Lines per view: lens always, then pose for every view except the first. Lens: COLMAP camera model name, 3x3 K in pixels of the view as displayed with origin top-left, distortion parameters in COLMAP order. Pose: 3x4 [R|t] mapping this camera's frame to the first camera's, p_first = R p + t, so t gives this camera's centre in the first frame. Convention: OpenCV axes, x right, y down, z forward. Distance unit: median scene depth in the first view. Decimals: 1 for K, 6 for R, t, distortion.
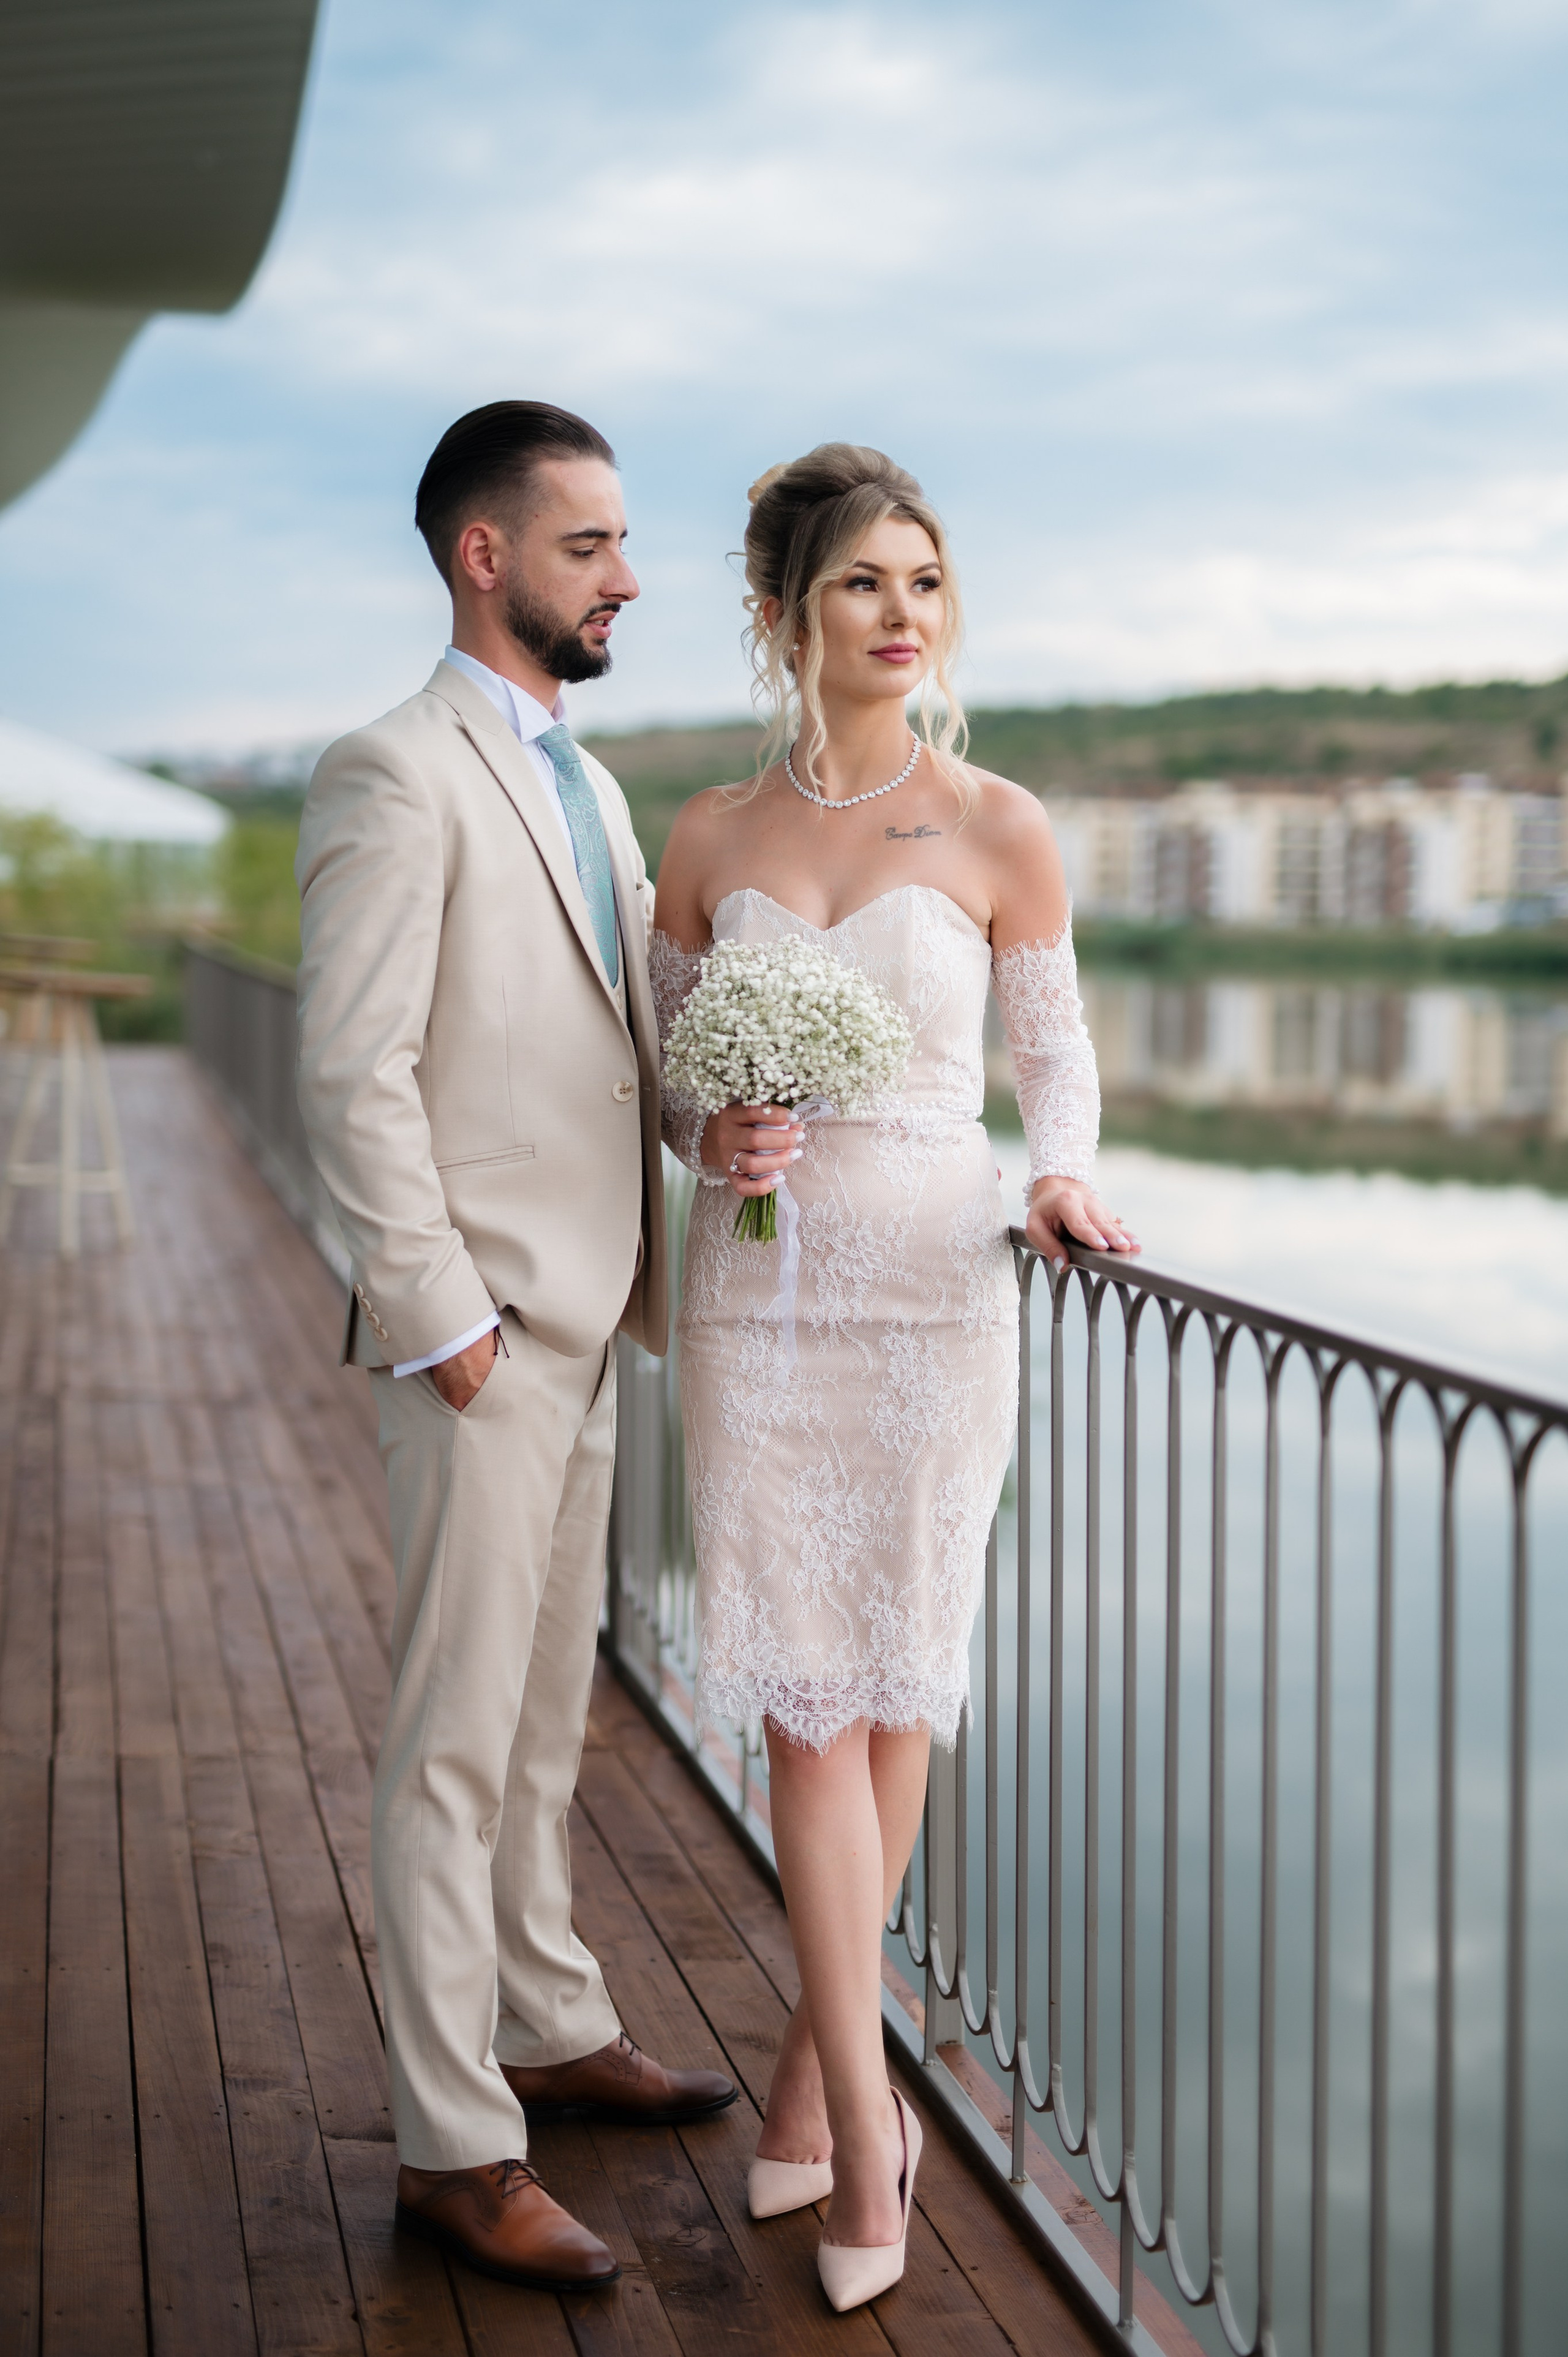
lens RADIAL K [[3377.7, 0, 784.0], [0, 3377.7, 1178.5], [0, 0, 1]] dist [-0.011014, -0.054327]
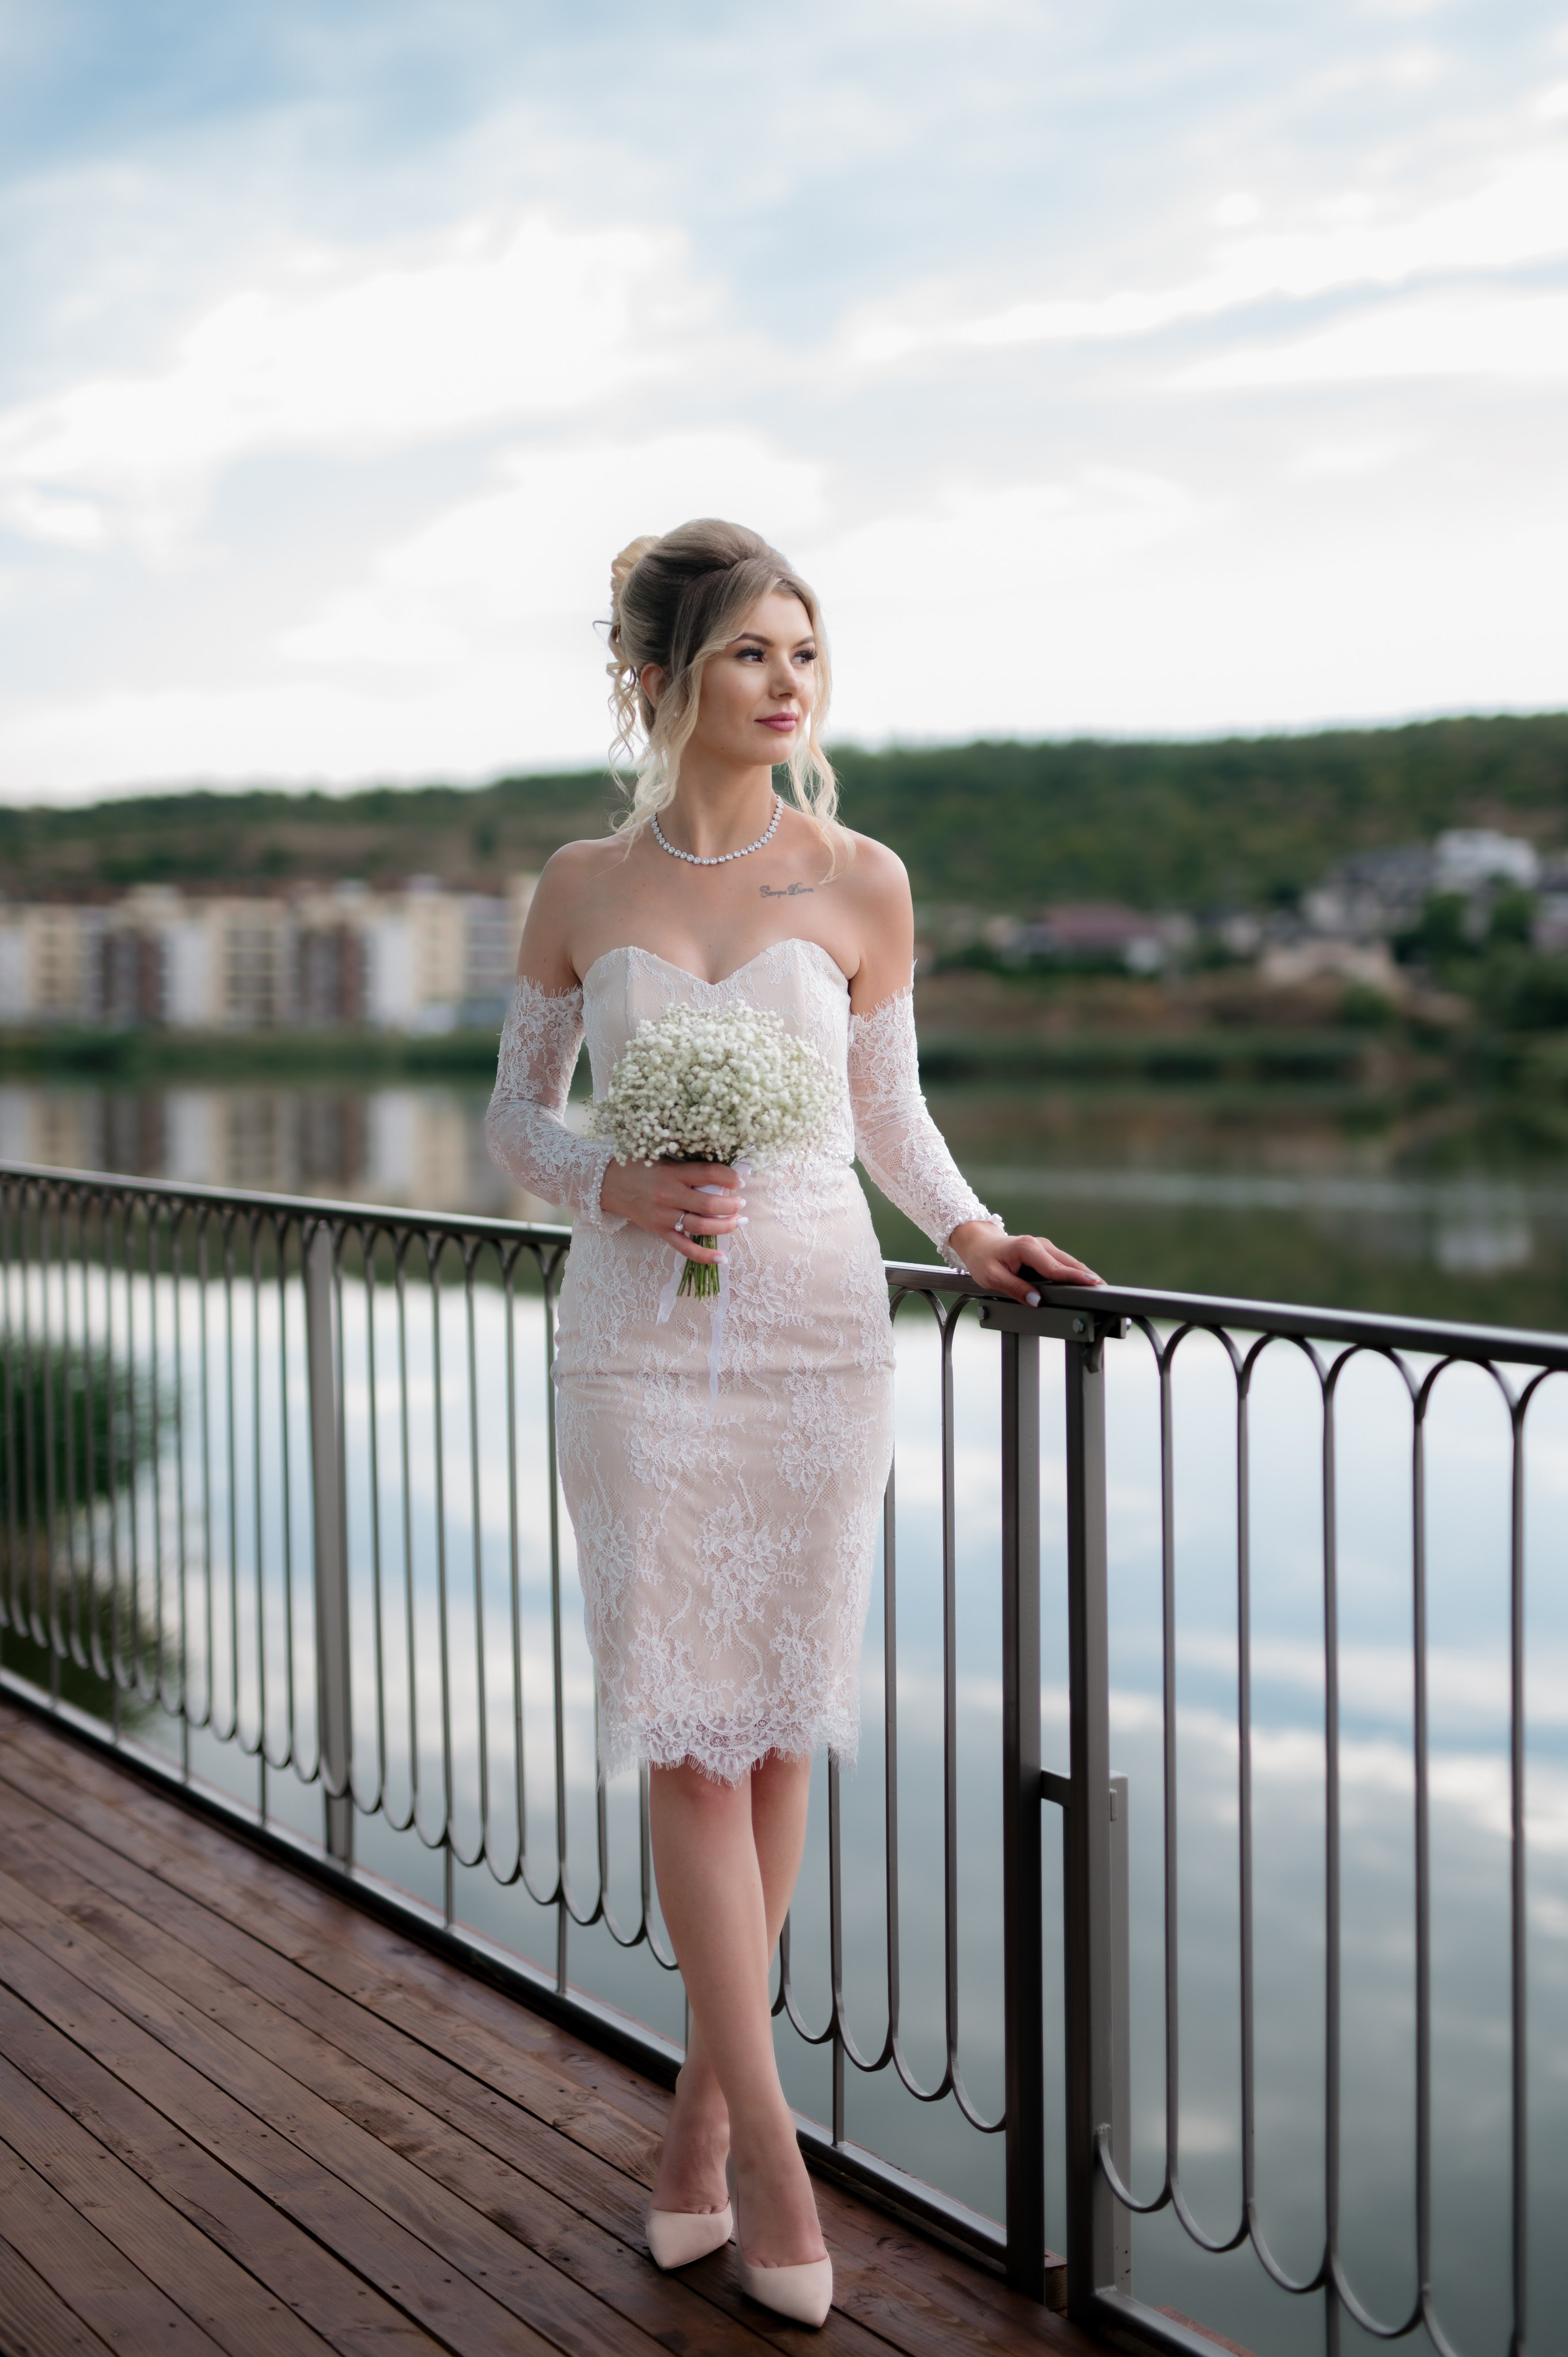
lens RADIAL K [[3415.1, 0, 784.0], [0, 3415.1, 1178.5], [0, 0, 1]] dist [-0.006560, -0.059492]
pose [[0.951527, -0.027504, 0.306334, -0.288459], [0.037160, 0.998978, -0.025732, 0.012446], [-0.305313, 0.035868, 0.951576, 0.000907]]
